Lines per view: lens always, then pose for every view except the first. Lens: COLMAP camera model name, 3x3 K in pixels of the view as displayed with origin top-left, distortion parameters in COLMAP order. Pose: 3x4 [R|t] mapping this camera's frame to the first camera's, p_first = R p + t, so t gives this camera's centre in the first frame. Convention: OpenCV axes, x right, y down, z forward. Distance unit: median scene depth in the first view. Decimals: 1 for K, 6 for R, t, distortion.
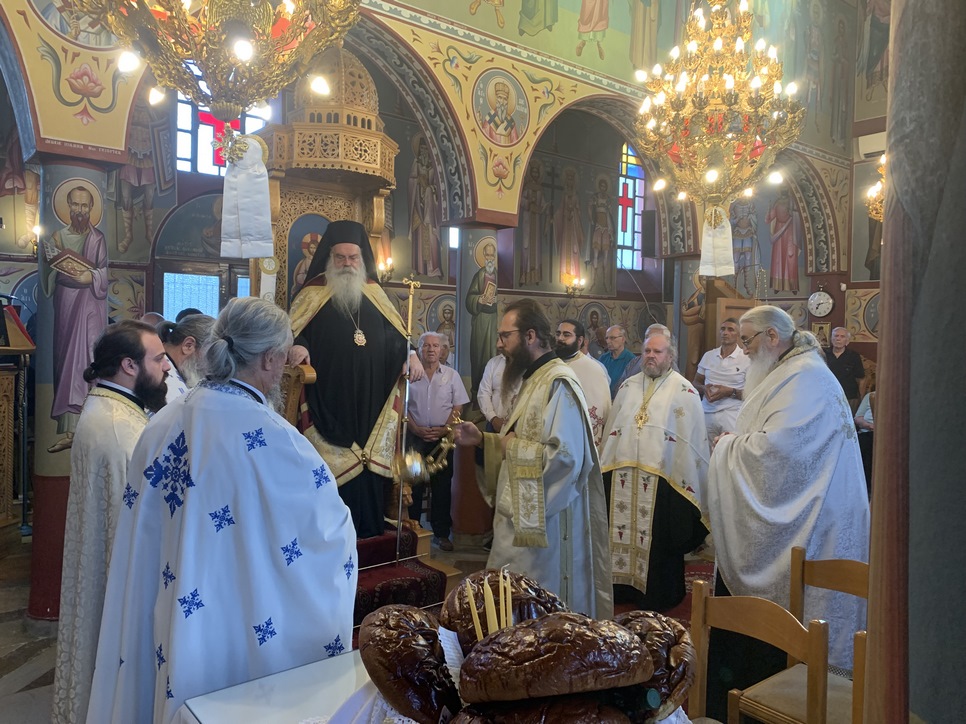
lens RADIAL K [[731.5, 0, 476.7], [0, 731.5, 351.3], [0, 0, 1]] dist [0.061457, -0.092442]
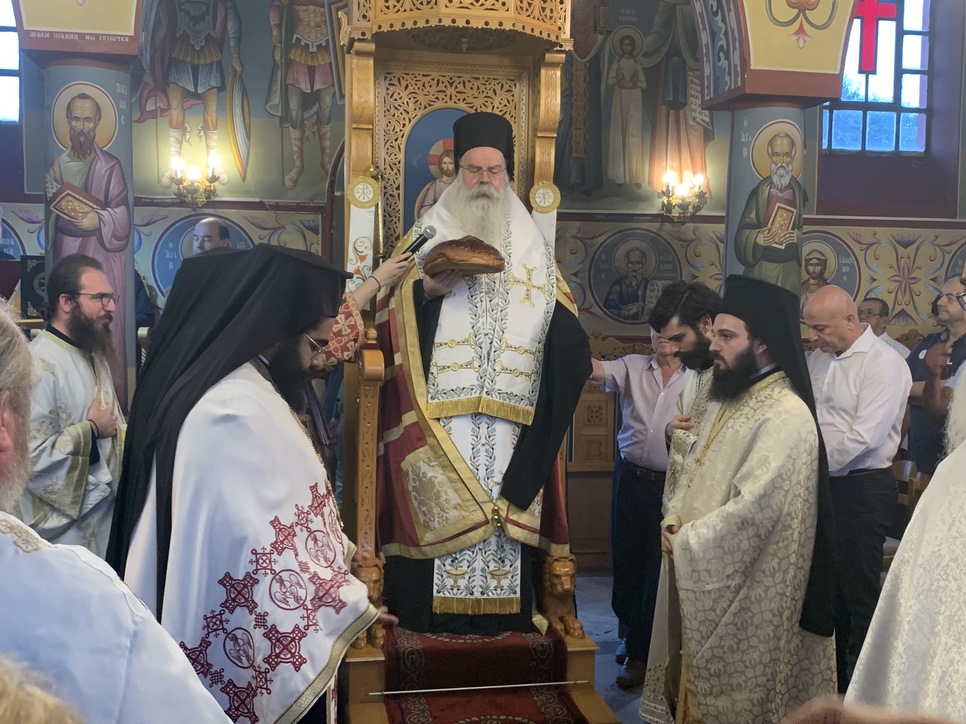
lens RADIAL K [[1086.3, 0, 480.3], [0, 1086.3, 364.4], [0, 0, 1]] dist [0.138813, -0.408415]
pose [[0.874966, 0.025941, -0.483490, 0.221920], [-0.010664, 0.999354, 0.034321, -0.001519], [0.484068, -0.024874, 0.874677, 0.174419]]
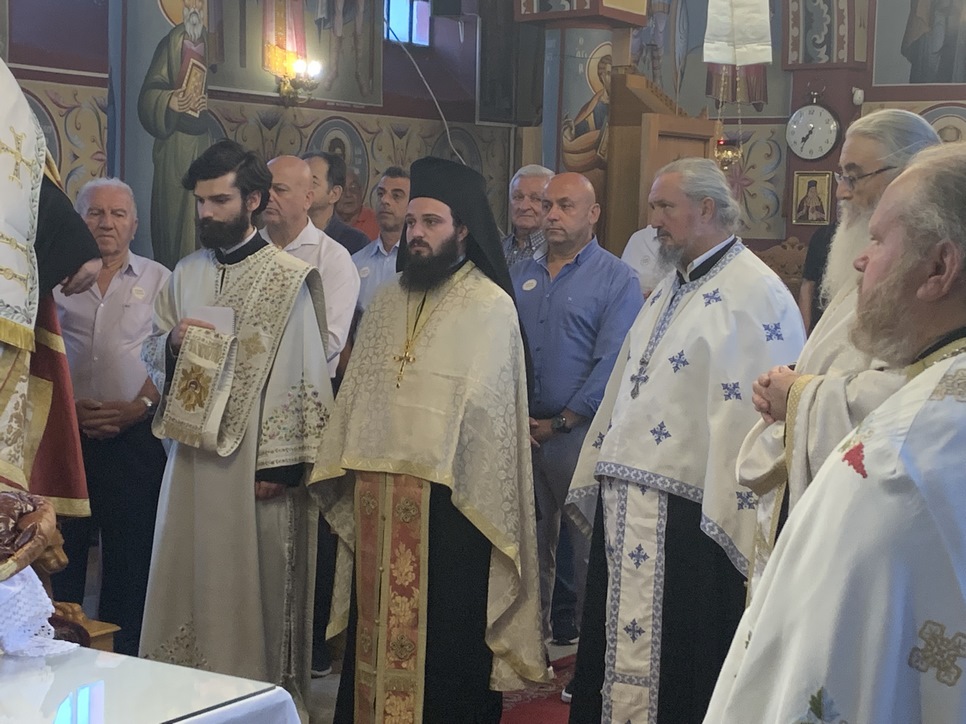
lens RADIAL K [[1821.9, 0, 469.6], [0, 1821.9, 362.1], [0, 0, 1]] dist [0.150083, 0.013138]
pose [[0.954133, -0.016963, 0.298902, -0.154344], [-0.002151, 0.997979, 0.063505, 0.013334], [-0.299376, -0.061235, 0.952168, -0.090367]]
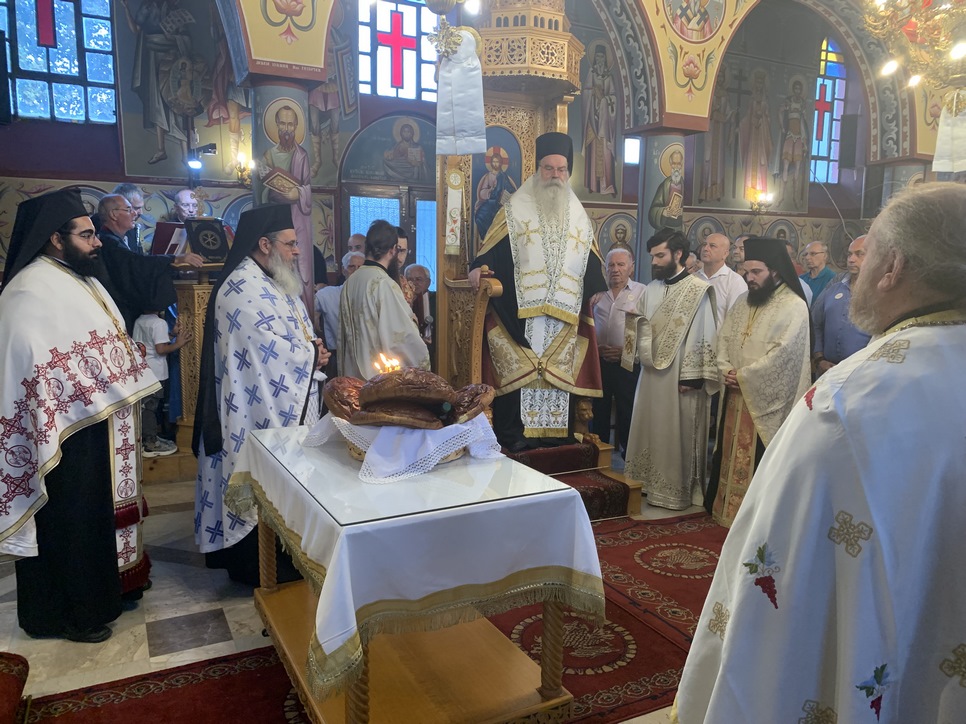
lens RADIAL K [[739.1, 0, 472.5], [0, 739.1, 366.4], [0, 0, 1]] dist [0.018144, -0.015691]
pose [[0.977135, 0.020287, -0.211652, -0.031461], [0.003244, 0.993899, 0.110246, 0.021225], [0.212597, -0.108412, 0.971107, -0.007650]]
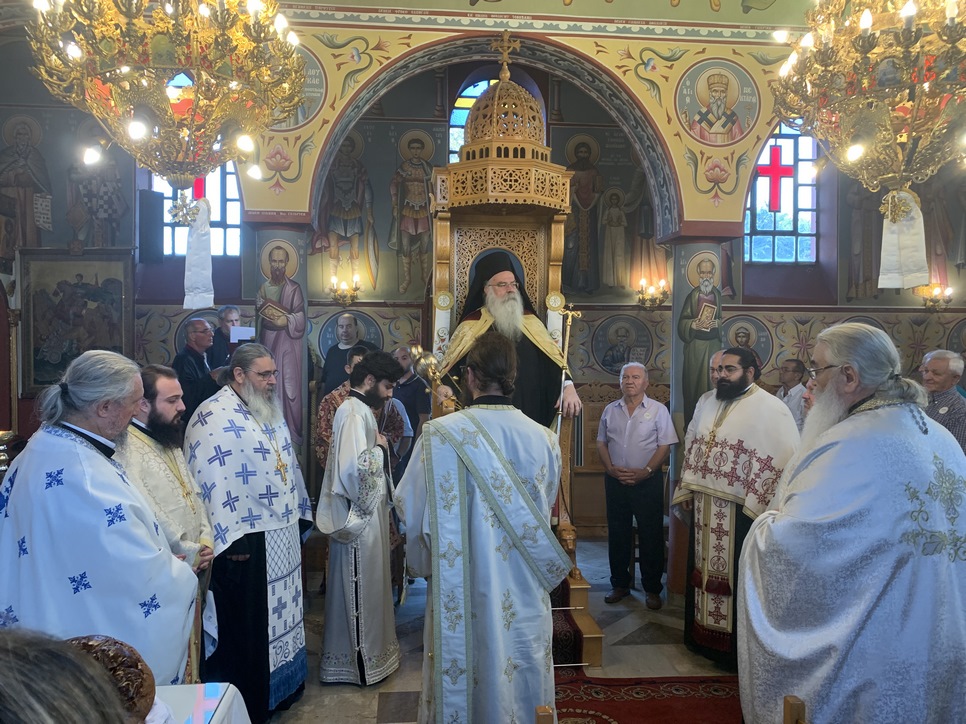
lens RADIAL K [[729.3, 0, 471.3], [0, 729.3, 351.6], [0, 0, 1]] dist [0.076543, -0.122848]
pose [[0.830512, -0.010994, -0.556892, 0.271298], [-0.004551, 0.999638, -0.026521, -0.014565], [0.556982, 0.024560, 0.830162, 0.128342]]
